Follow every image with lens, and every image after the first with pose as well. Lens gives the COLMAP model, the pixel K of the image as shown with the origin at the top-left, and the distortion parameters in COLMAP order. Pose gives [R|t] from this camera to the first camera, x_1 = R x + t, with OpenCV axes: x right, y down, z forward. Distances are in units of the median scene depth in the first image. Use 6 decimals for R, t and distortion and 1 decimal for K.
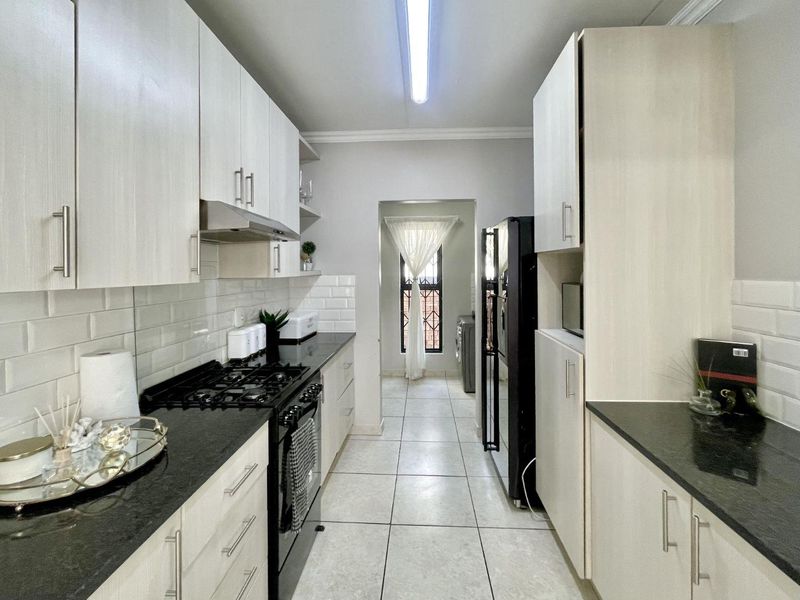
lens RADIAL K [[359.2, 0, 402.9], [0, 359.2, 271.4], [0, 0, 1]] dist [-0.001596, -0.000314]
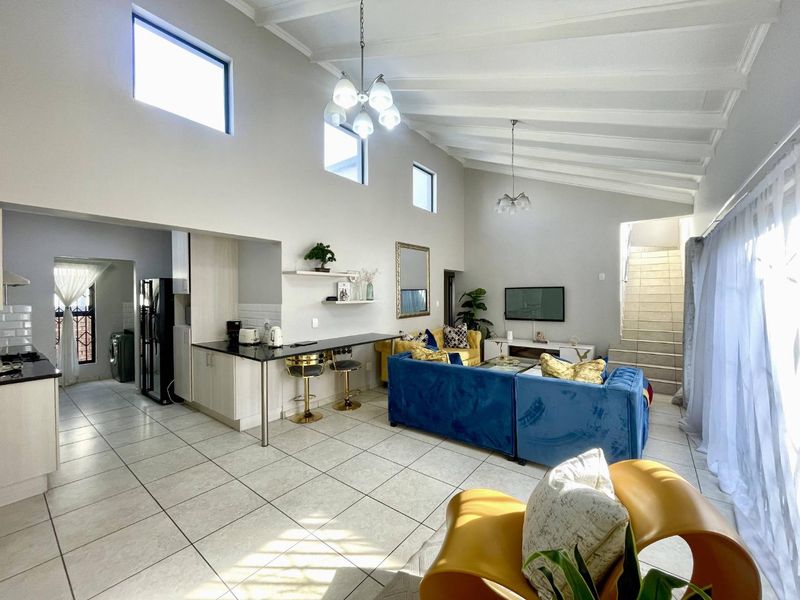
lens RADIAL K [[324.5, 0, 400.0], [0, 324.5, 300.0], [0, 0, 1]] dist [0.000688, -0.000207]
pose [[0.577295, -0.004945, 0.816521, -0.490326], [0.005449, 0.999983, 0.002204, -0.006710], [-0.816517, 0.003176, 0.577312, -1.384984]]
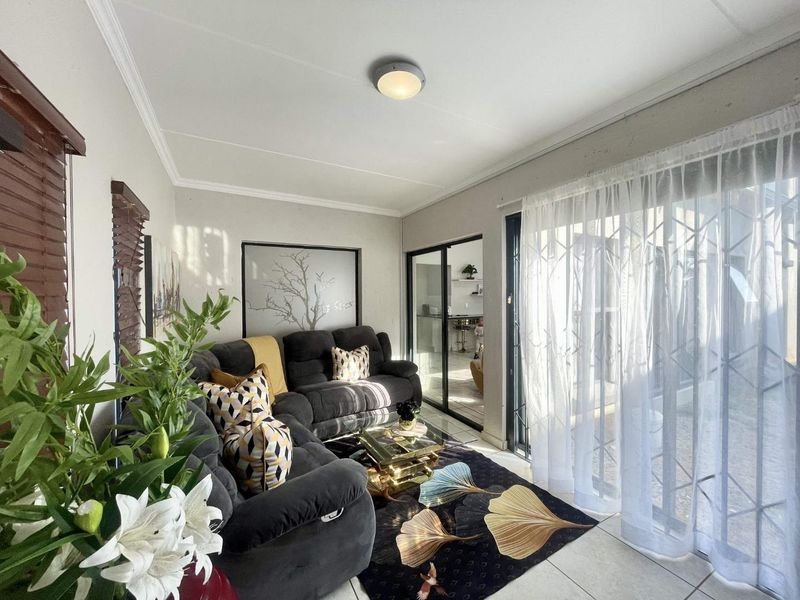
lens RADIAL K [[324.5, 0, 400.0], [0, 324.5, 300.0], [0, 0, 1]] dist [0.000688, -0.000207]
pose [[0.856327, -0.011512, 0.516306, -1.802764], [0.006374, 0.999911, 0.011724, 0.019230], [-0.516395, -0.006749, 0.856324, -2.672505]]
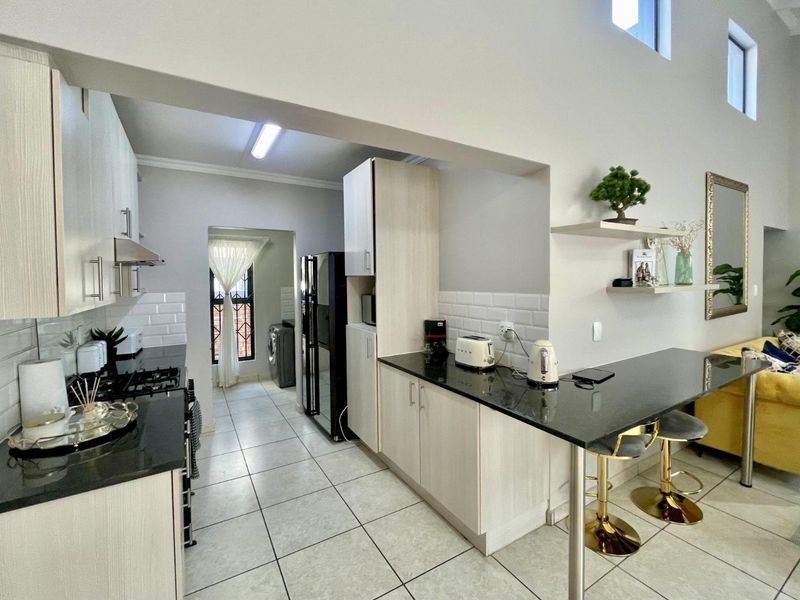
lens RADIAL K [[361.5, 0, 410.9], [0, 361.5, 289.3], [0, 0, 1]] dist [0.001558, -0.000022]
pose [[0.823187, -0.019179, 0.567446, -0.273106], [0.008961, 0.999744, 0.020791, -0.021030], [-0.567700, -0.012030, 0.823148, -0.428896]]
